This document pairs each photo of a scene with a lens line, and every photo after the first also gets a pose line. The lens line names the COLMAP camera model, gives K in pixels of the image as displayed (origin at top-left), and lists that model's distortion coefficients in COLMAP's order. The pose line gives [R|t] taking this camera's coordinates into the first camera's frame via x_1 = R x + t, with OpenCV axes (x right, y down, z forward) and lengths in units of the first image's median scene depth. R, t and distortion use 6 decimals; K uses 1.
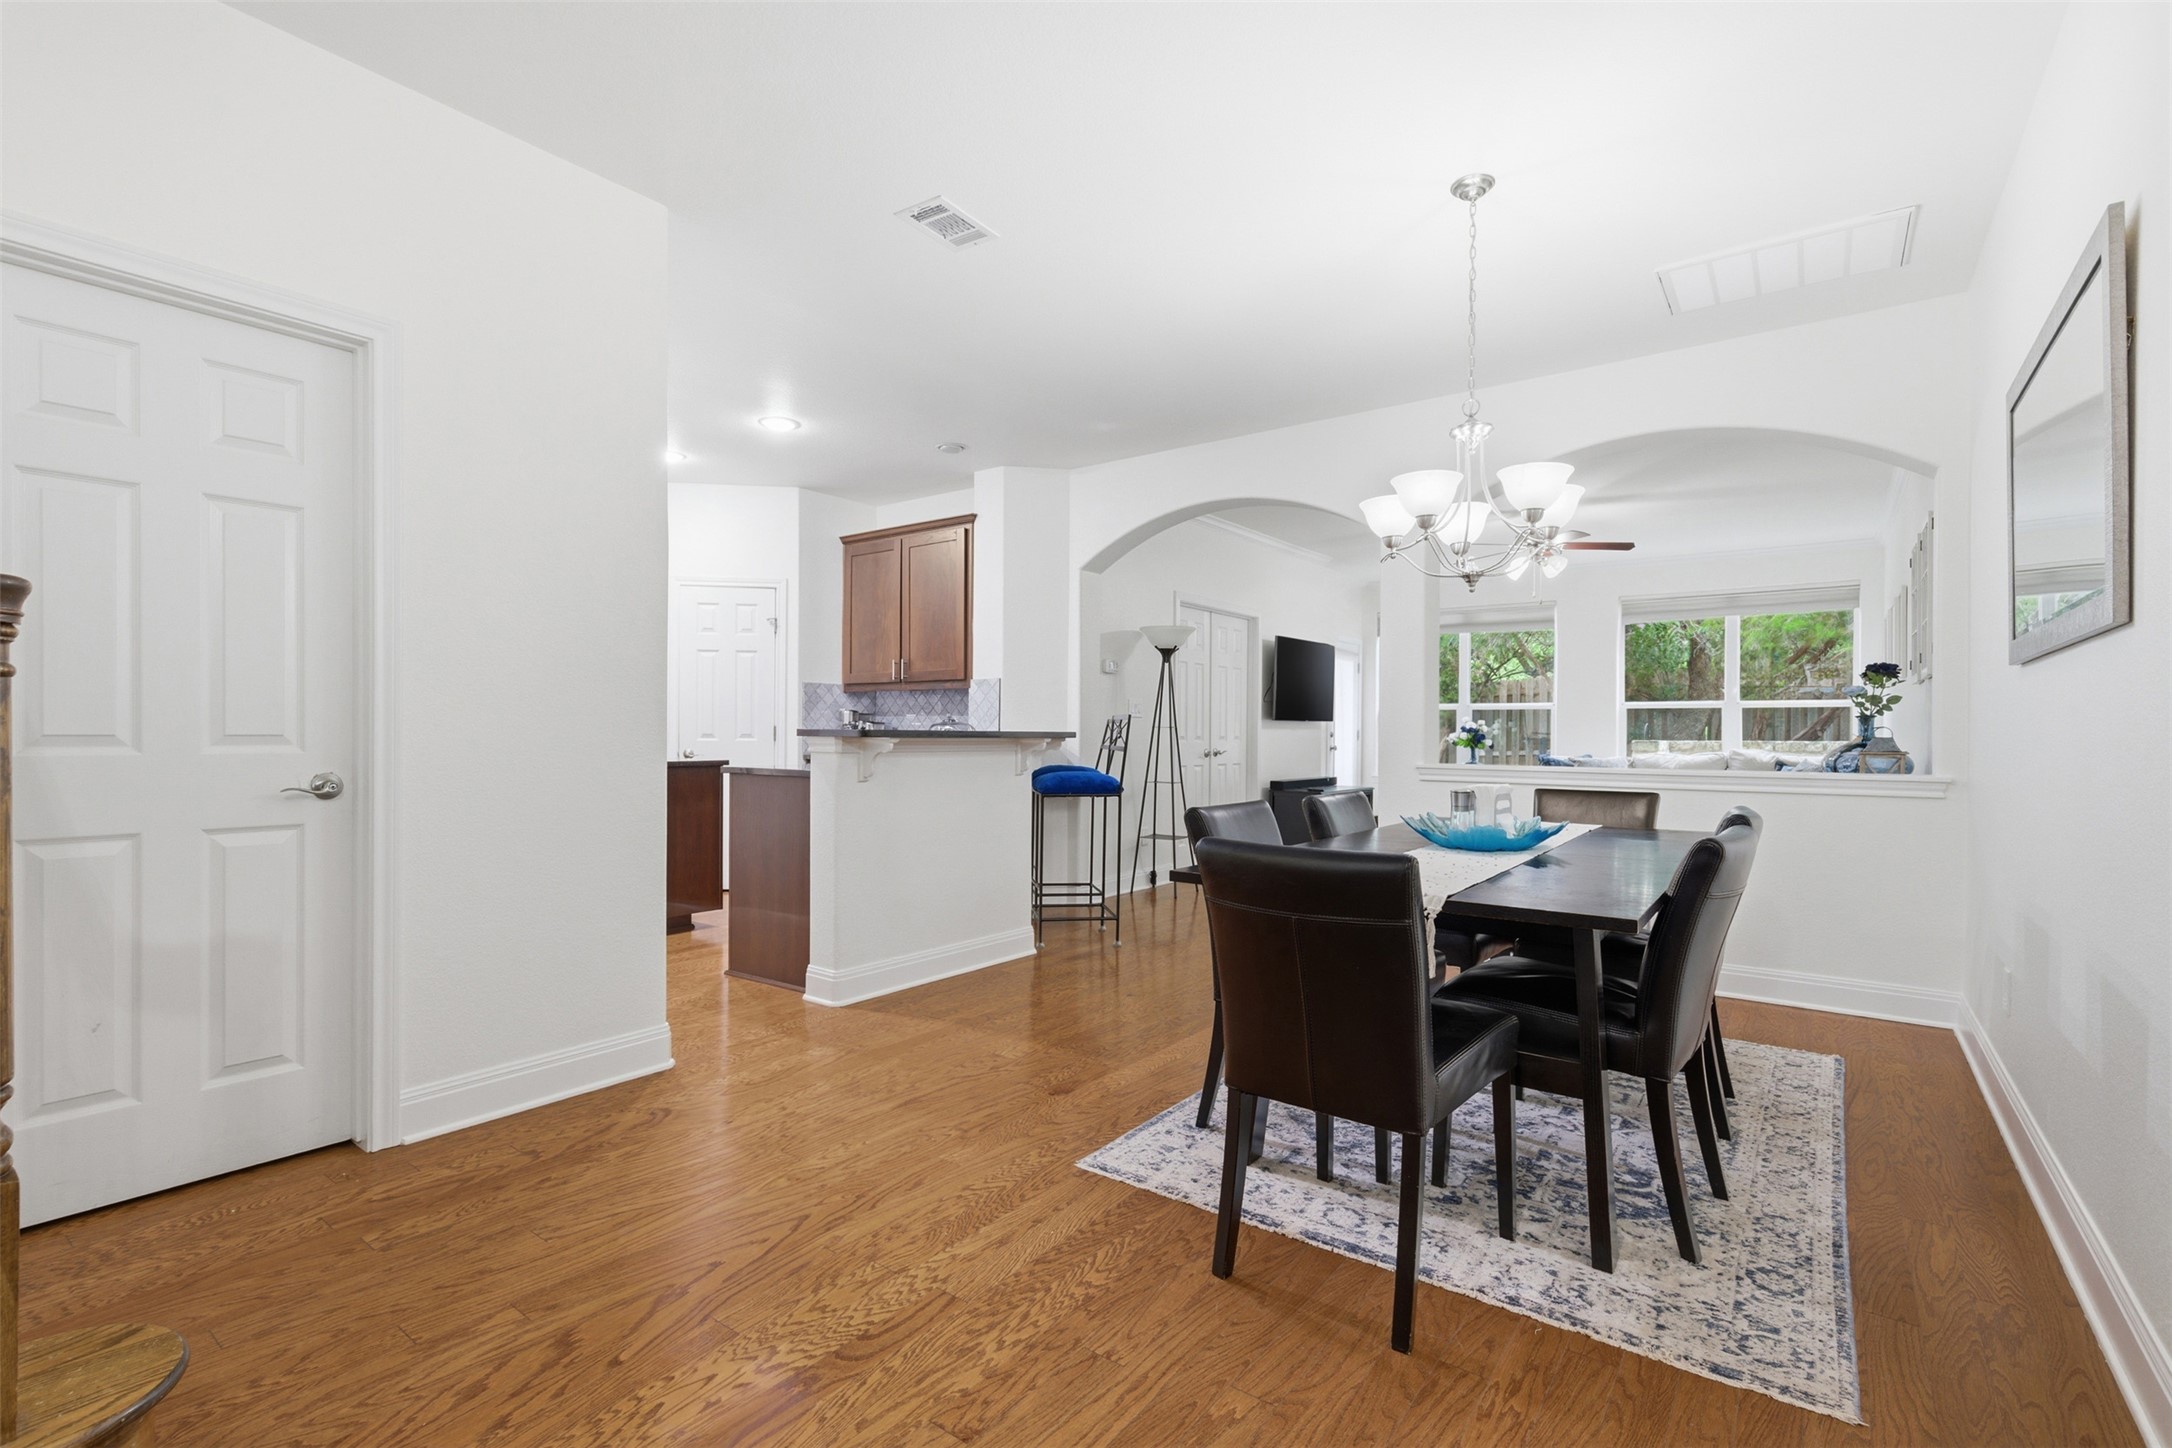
lens RADIAL K [[994.6, 0, 1084.1], [0, 994.6, 730.5], [0, 0, 1]] dist [0.001522, 0.000226]
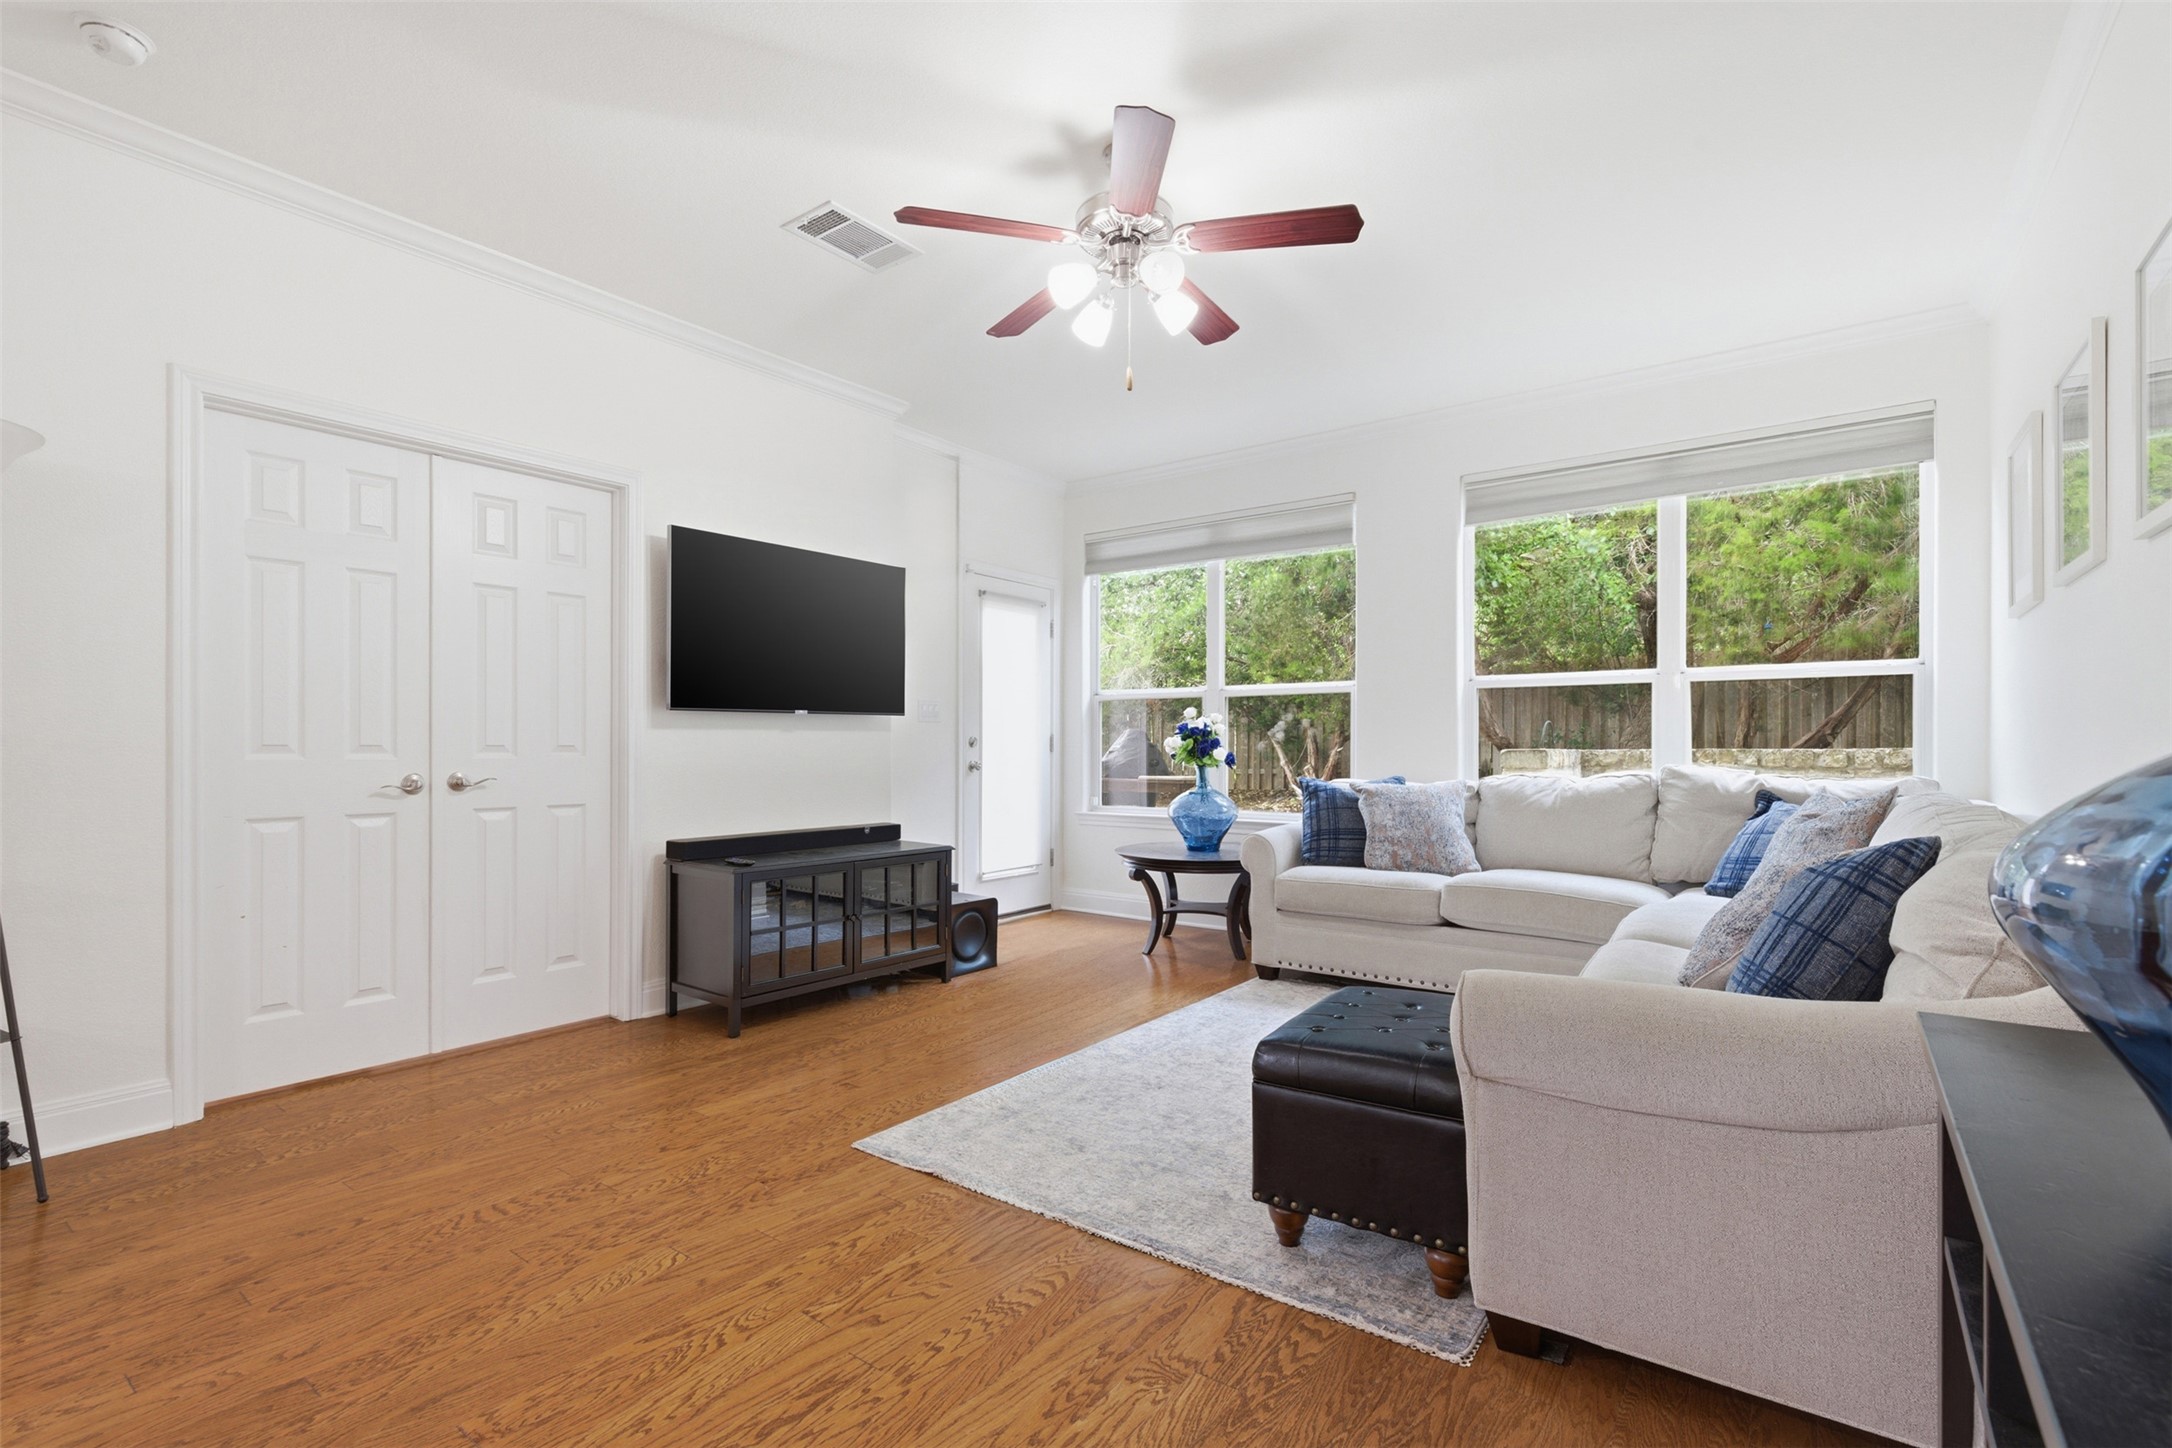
lens RADIAL K [[994.6, 0, 1084.9], [0, 994.6, 743.7], [0, 0, 1]] dist [0.001522, 0.000226]
pose [[0.999983, -0.005642, -0.001695, 0.357672], [0.005644, 0.999983, 0.001233, 0.005735], [0.001688, -0.001243, 0.999998, 0.500341]]
